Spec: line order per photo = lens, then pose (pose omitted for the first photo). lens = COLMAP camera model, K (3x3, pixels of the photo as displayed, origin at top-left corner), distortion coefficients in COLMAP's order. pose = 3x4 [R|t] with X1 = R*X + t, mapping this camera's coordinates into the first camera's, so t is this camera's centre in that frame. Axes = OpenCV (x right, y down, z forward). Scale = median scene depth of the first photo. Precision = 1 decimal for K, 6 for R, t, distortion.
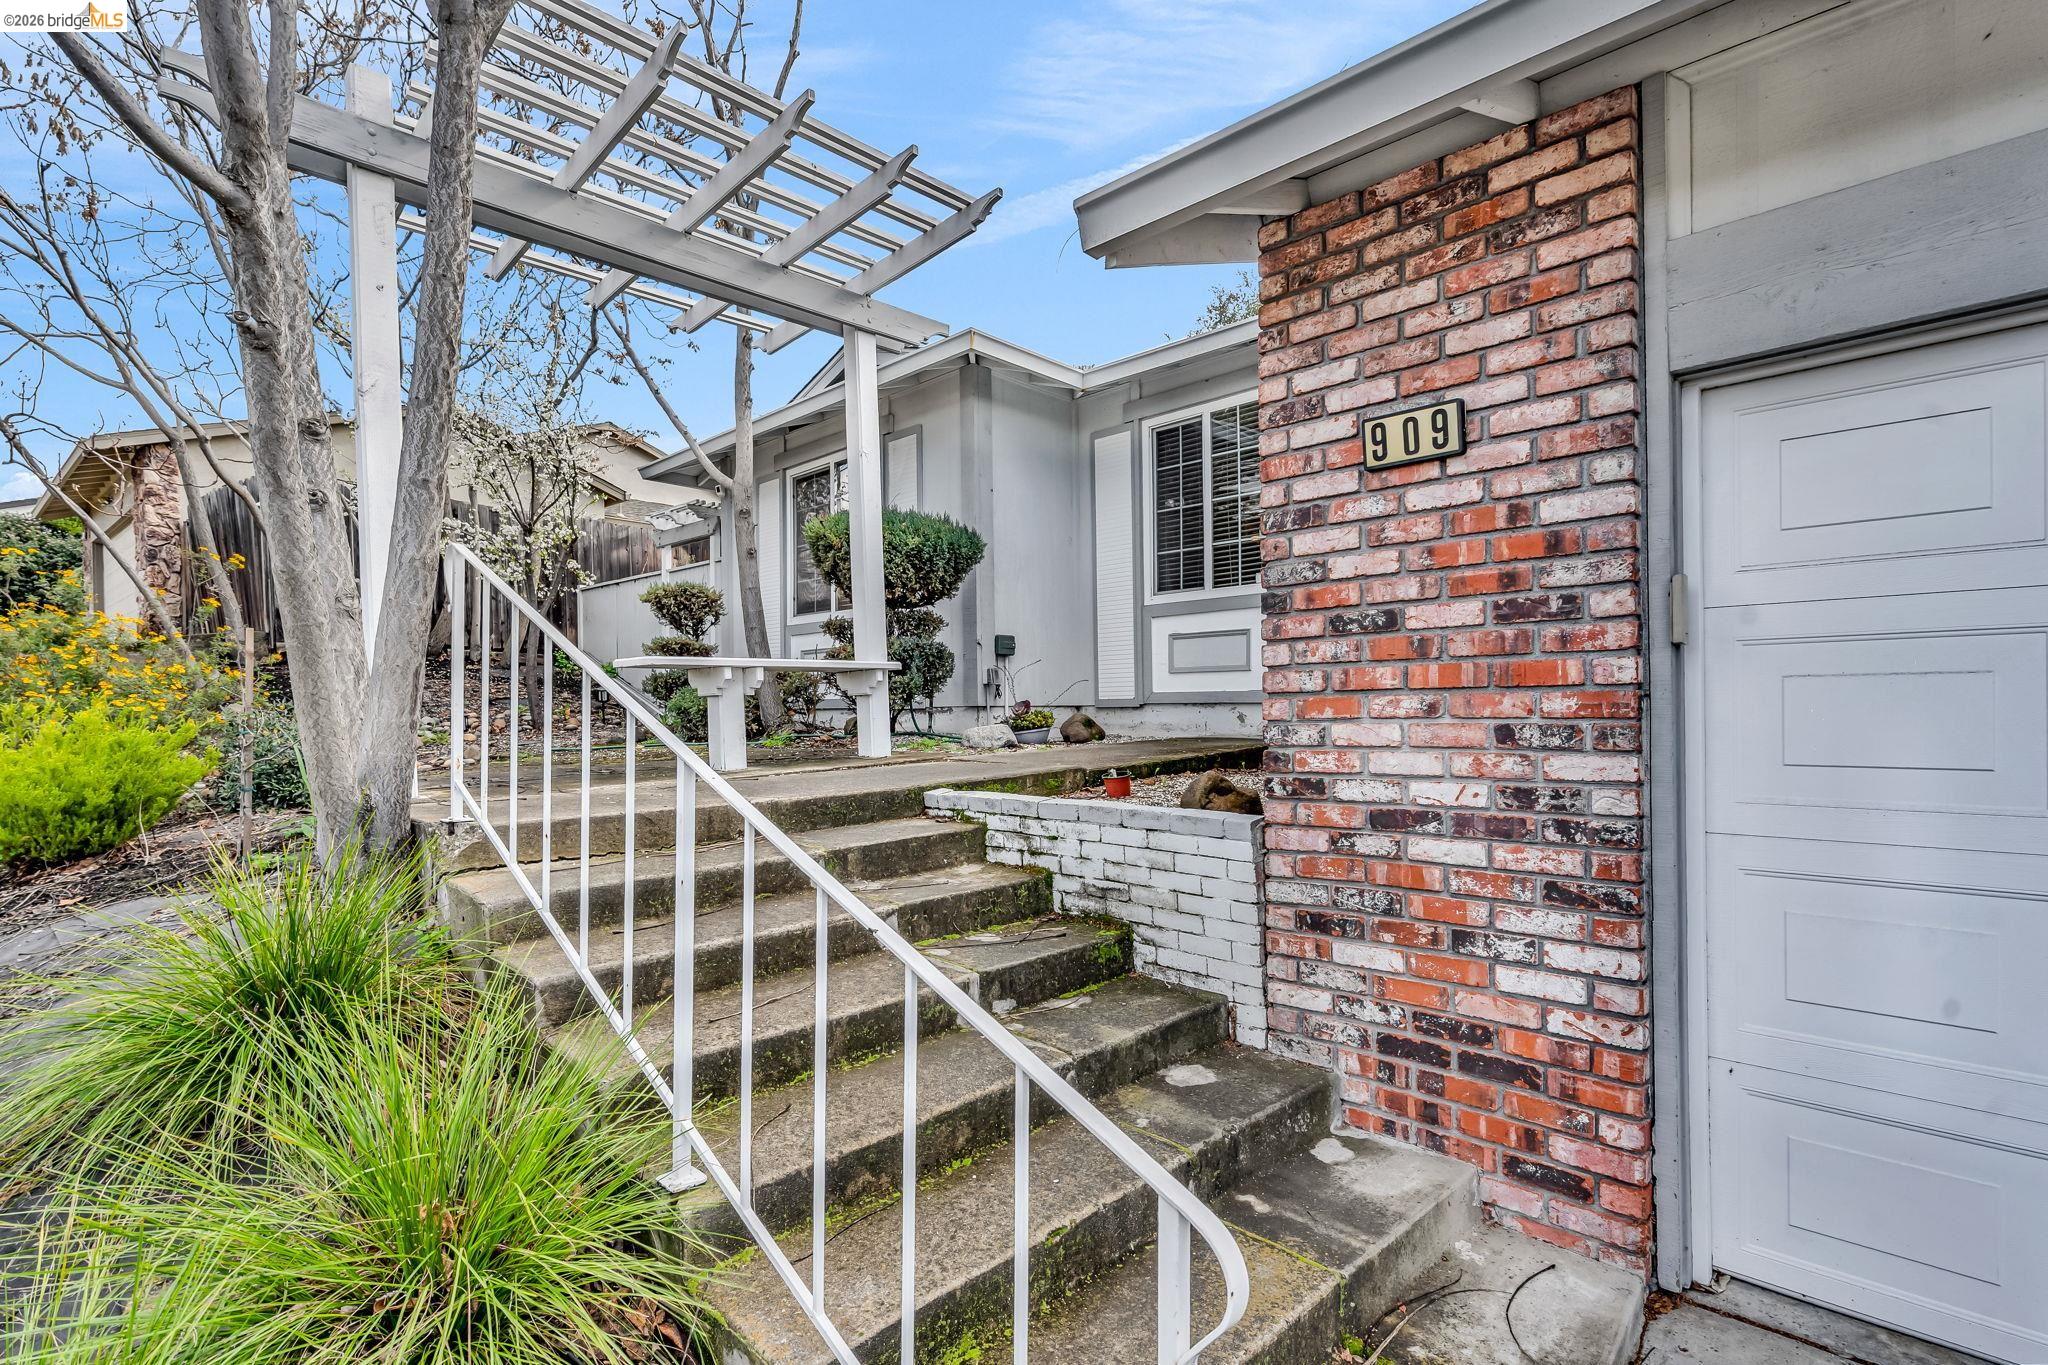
lens RADIAL K [[945.5, 0, 1025.1], [0, 945.5, 678.9], [0, 0, 1]] dist [0.001070, 0.000191]
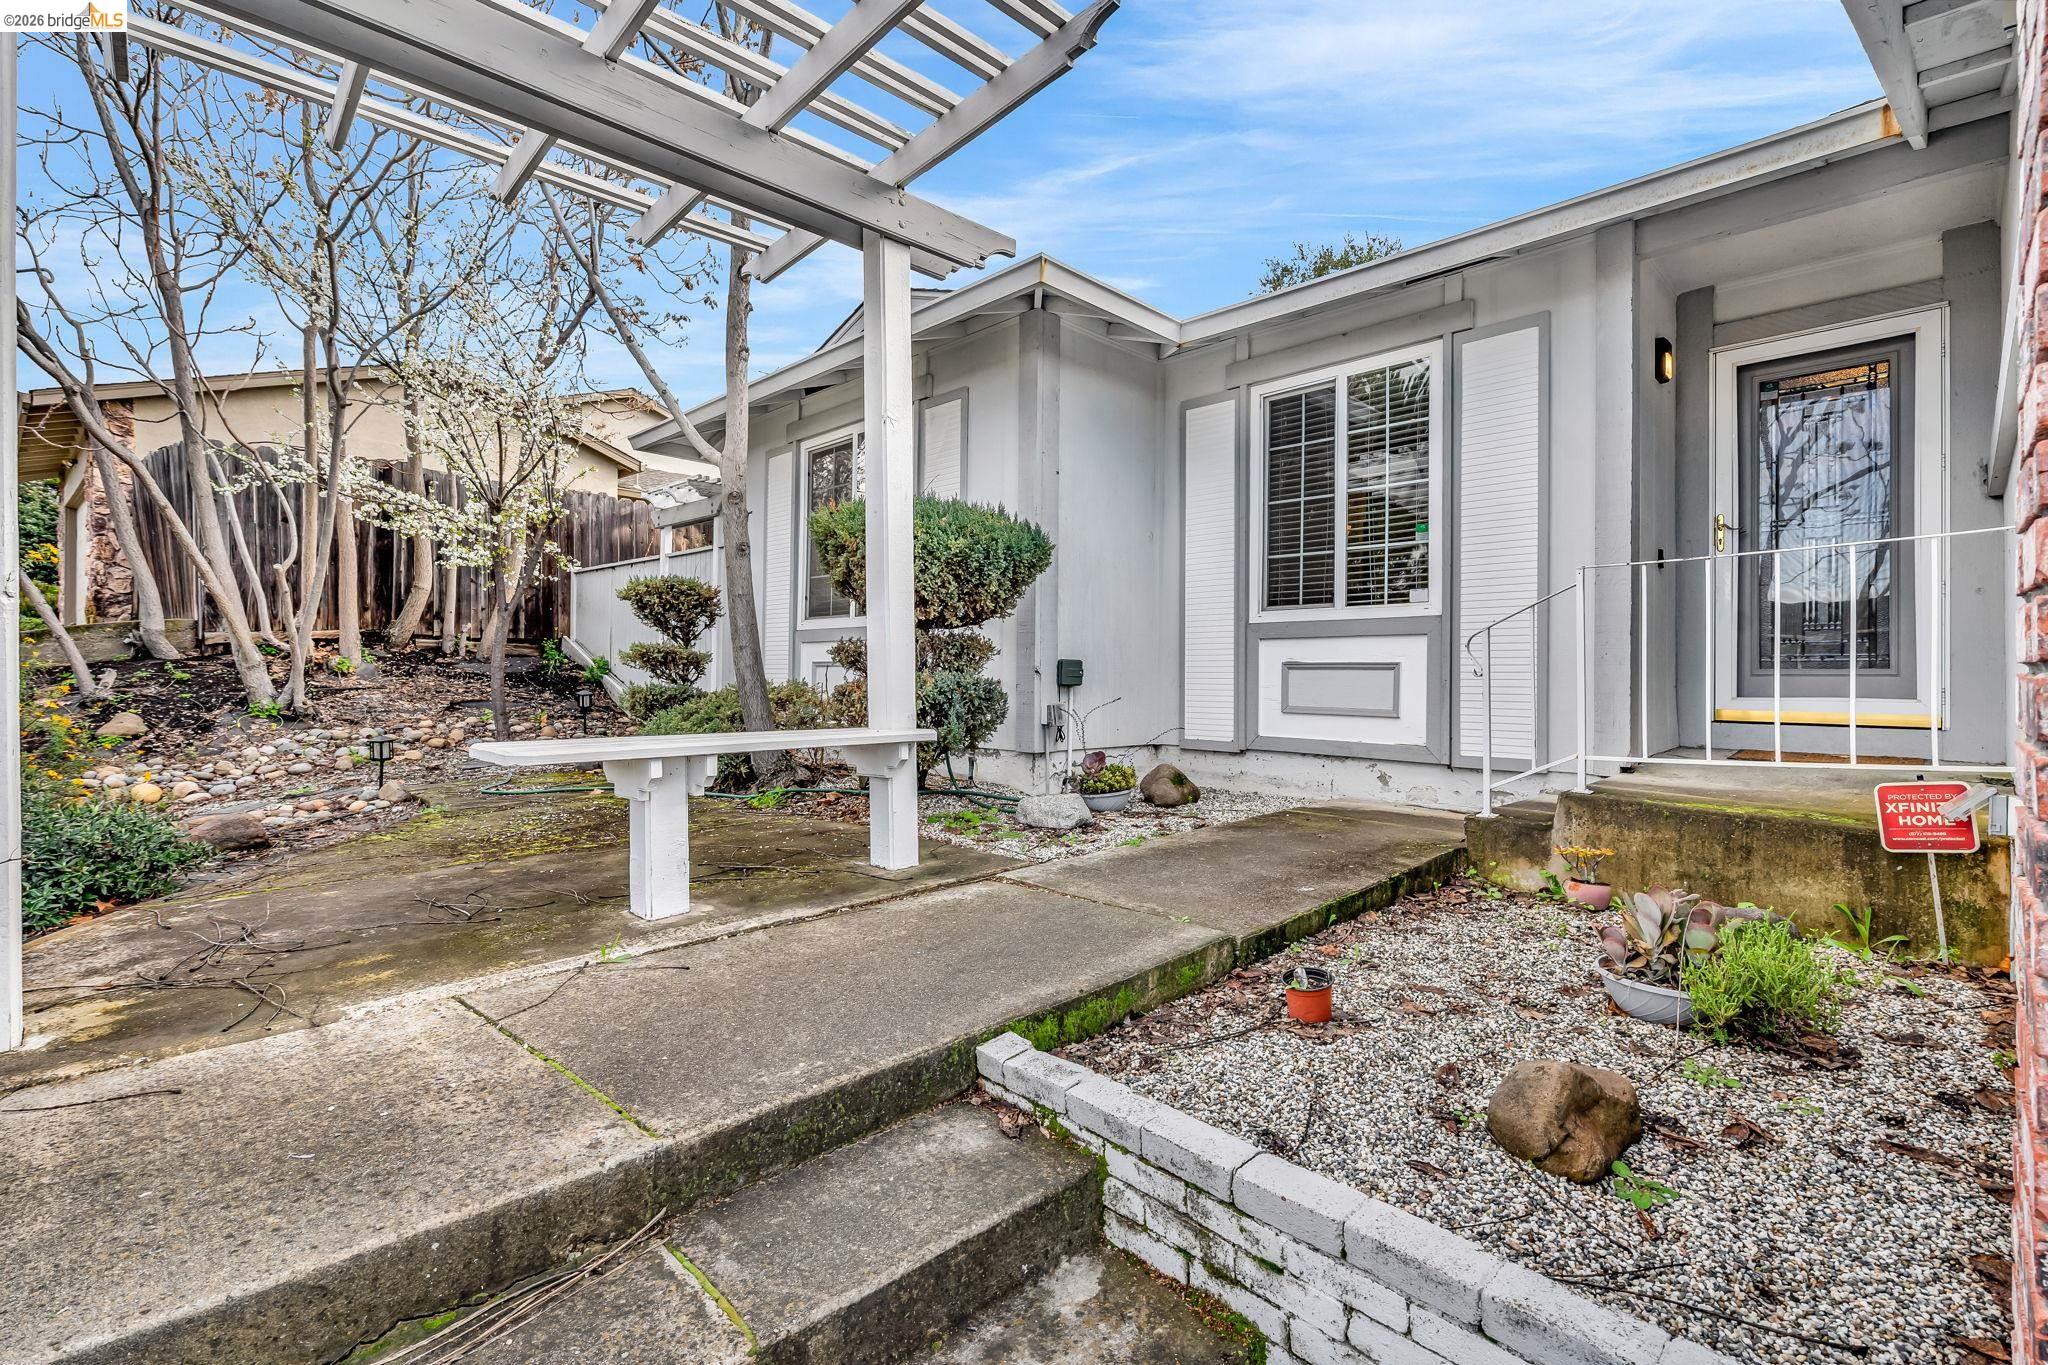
lens RADIAL K [[907.6, 0, 1035.2], [0, 907.6, 623.9], [0, 0, 1]] dist [0.000457, -0.000004]
pose [[0.999629, 0.020796, -0.017563, -0.038598], [-0.021208, 0.999498, -0.023555, -0.059123], [0.017064, 0.023919, 0.999568, 0.266780]]
